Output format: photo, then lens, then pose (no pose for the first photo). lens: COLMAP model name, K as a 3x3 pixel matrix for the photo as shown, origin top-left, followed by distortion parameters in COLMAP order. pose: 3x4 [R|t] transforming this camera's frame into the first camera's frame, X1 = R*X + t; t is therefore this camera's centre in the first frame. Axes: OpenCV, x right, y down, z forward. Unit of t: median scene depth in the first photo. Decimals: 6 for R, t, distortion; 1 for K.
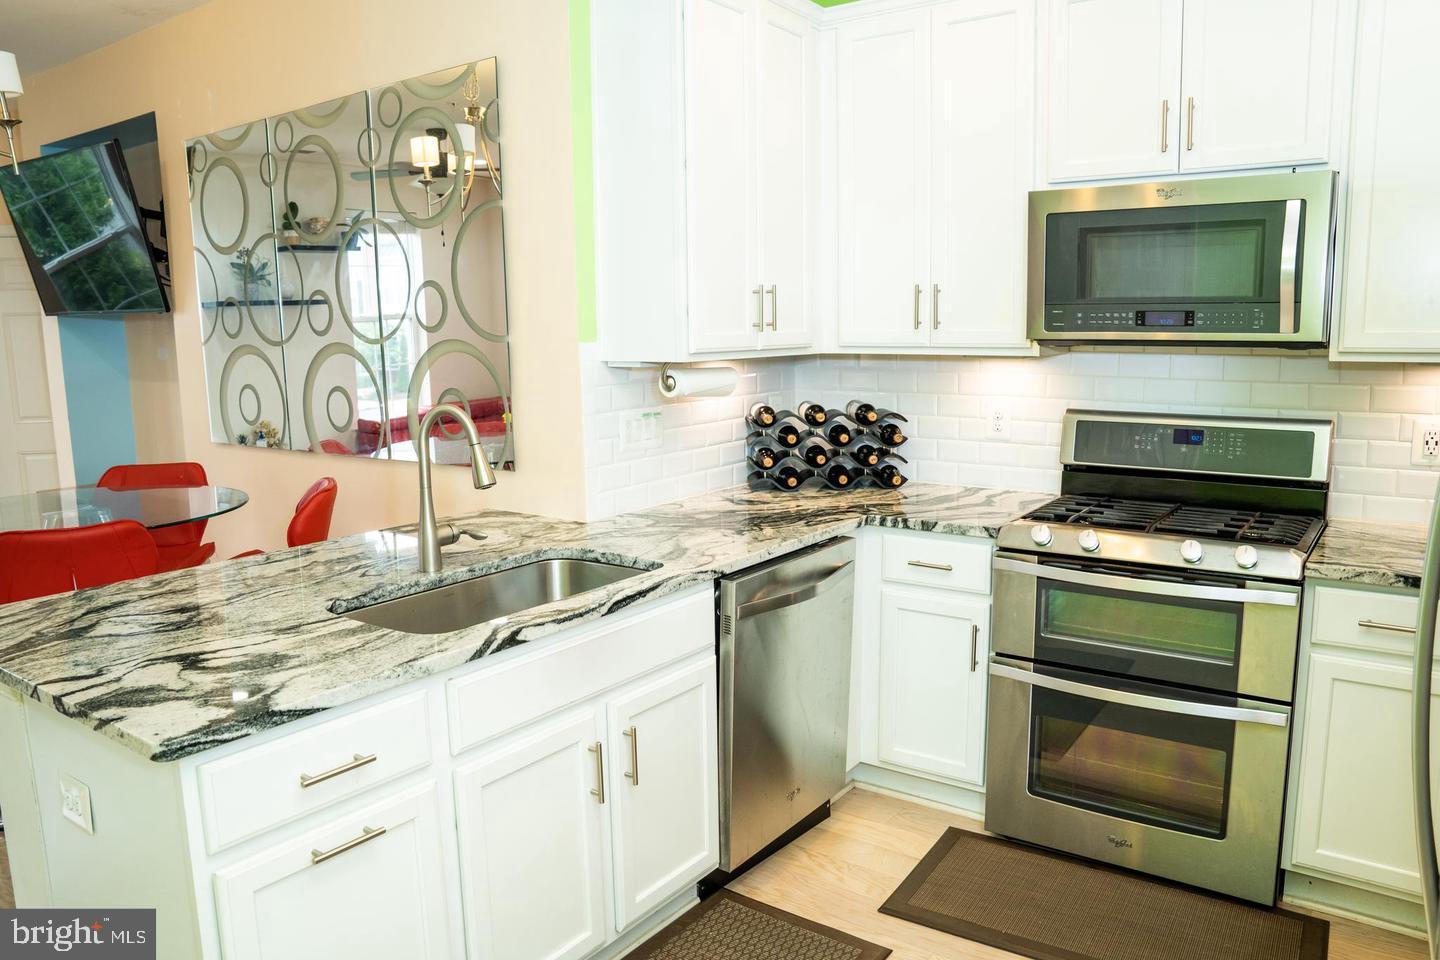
lens RADIAL K [[1042.4, 0, 720.0], [0, 1042.4, 480.0], [0, 0, 1]] dist [-0.130352, 0.098458]
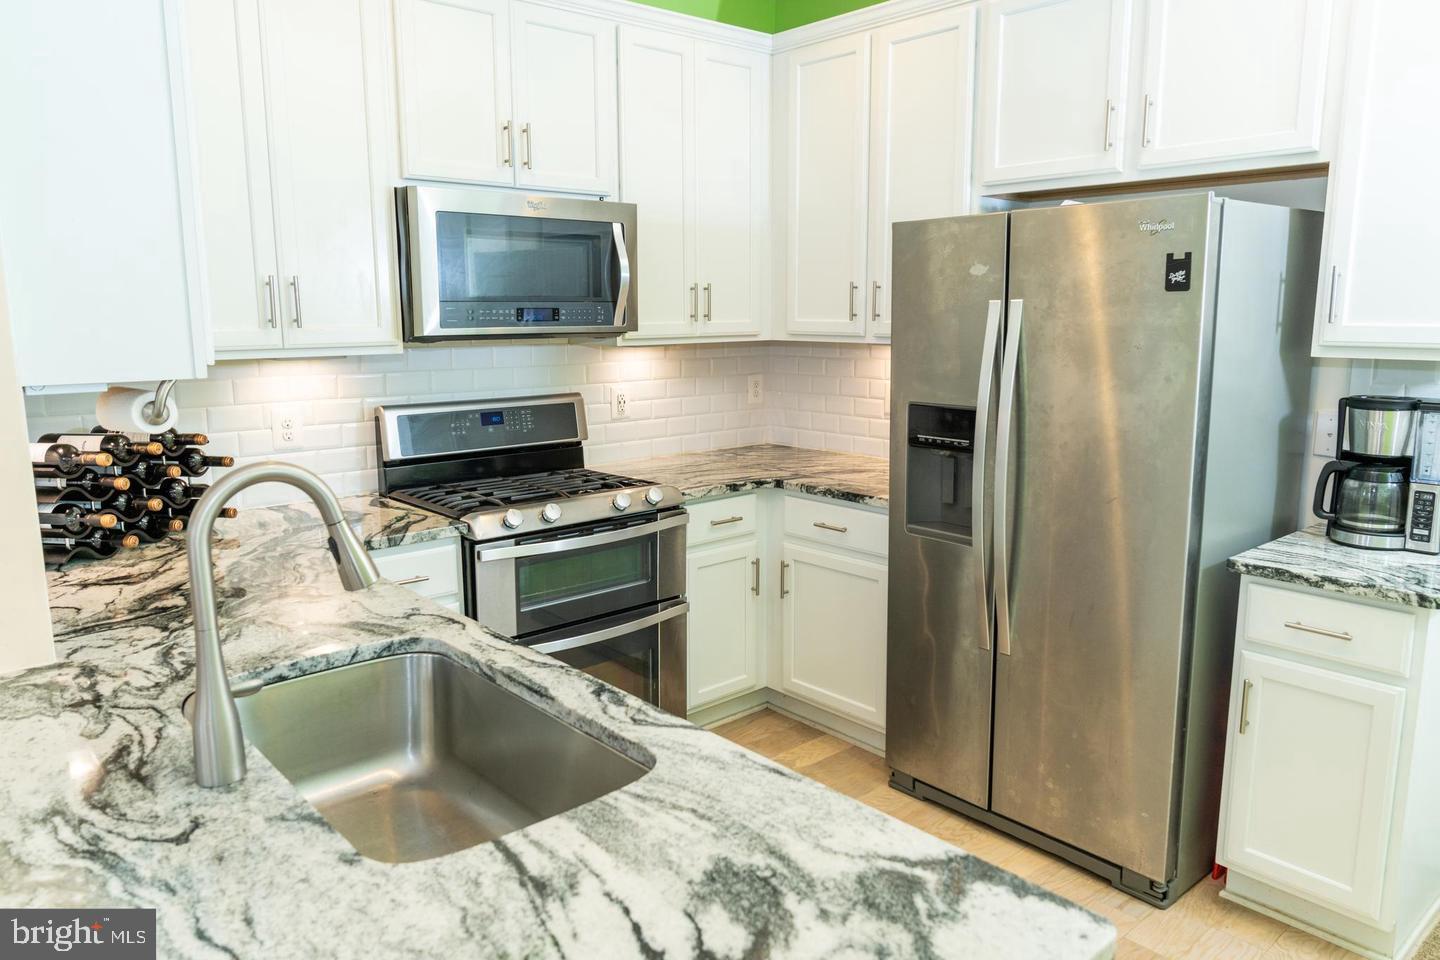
lens RADIAL K [[987.6, 0, 720.0], [0, 987.6, 480.0], [0, 0, 1]] dist [-0.020232, 0.008964]
pose [[0.213752, -0.152792, 0.964865, -0.623310], [0.148169, 0.981336, 0.122576, -0.079613], [-0.965586, 0.116763, 0.232401, 0.552537]]
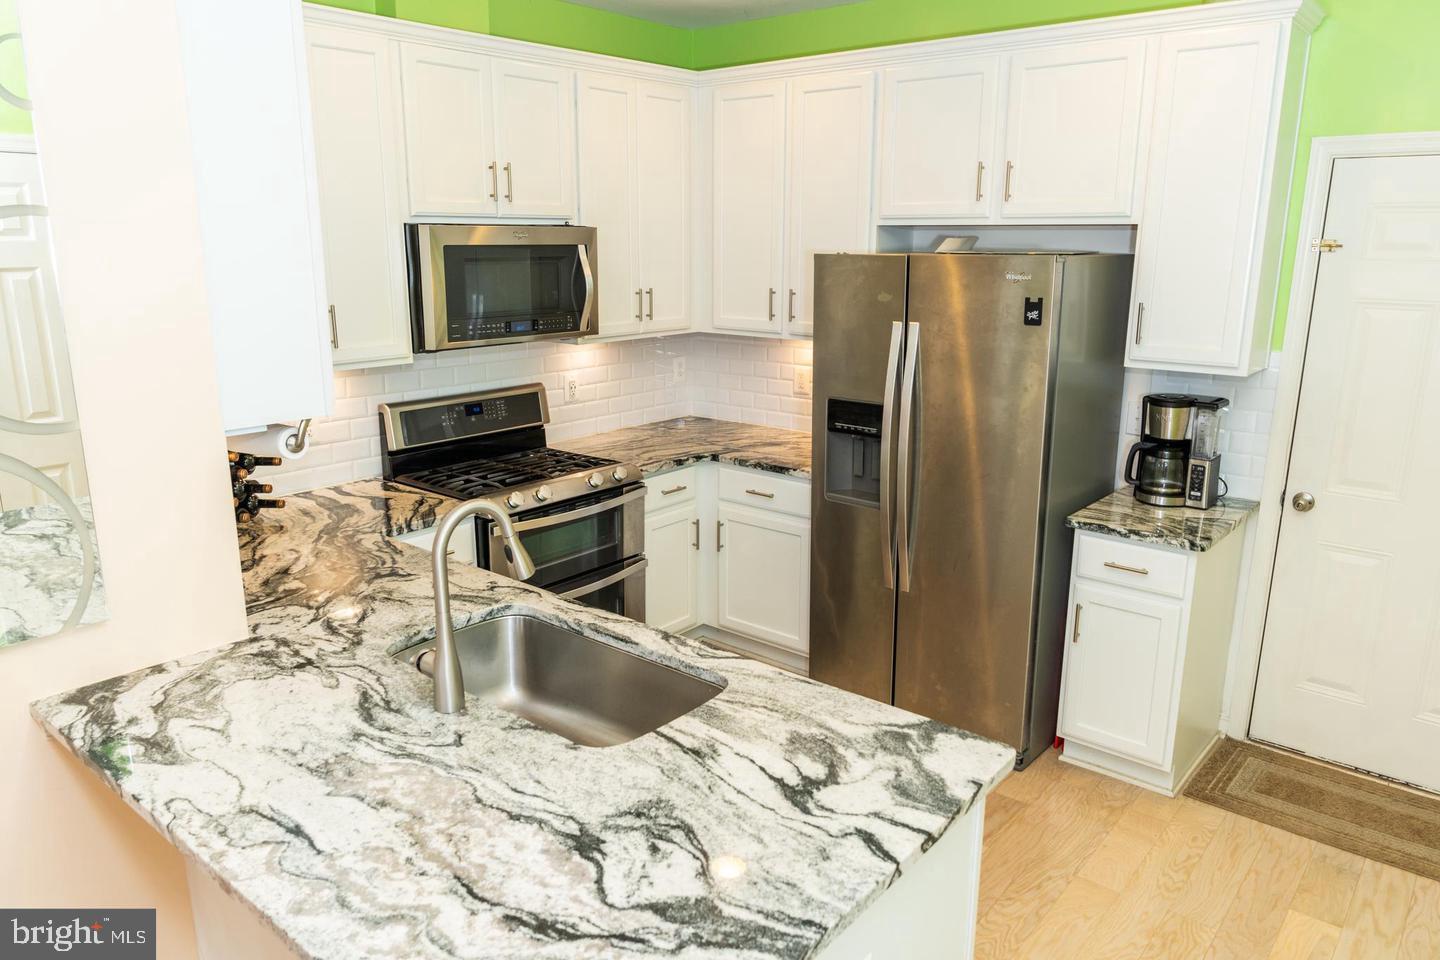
lens RADIAL K [[987.6, 0, 720.0], [0, 987.6, 480.0], [0, 0, 1]] dist [-0.020232, 0.008964]
pose [[0.067407, -0.222334, 0.972638, -0.883188], [0.147242, 0.966398, 0.210703, -0.196444], [-0.986801, 0.129010, 0.097879, 0.621141]]
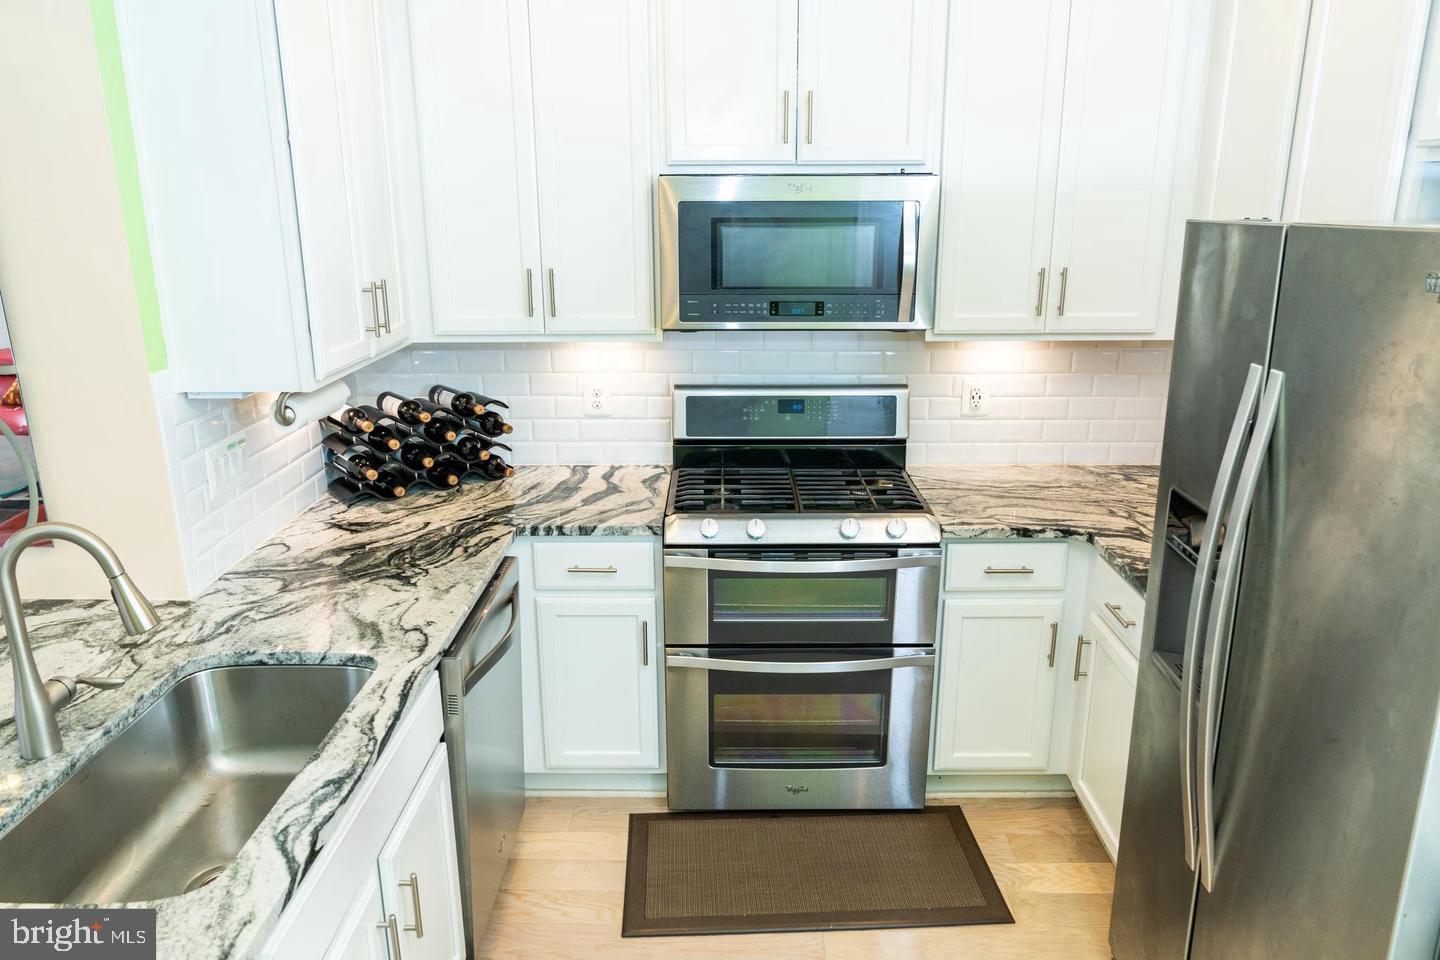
lens RADIAL K [[996.8, 0, 720.0], [0, 996.8, 480.0], [0, 0, 1]] dist [-0.023664, 0.008092]
pose [[0.815090, -0.148463, 0.559988, -0.228629], [0.079330, 0.986104, 0.145965, -0.138454], [-0.573877, -0.074551, 0.815541, 0.188605]]
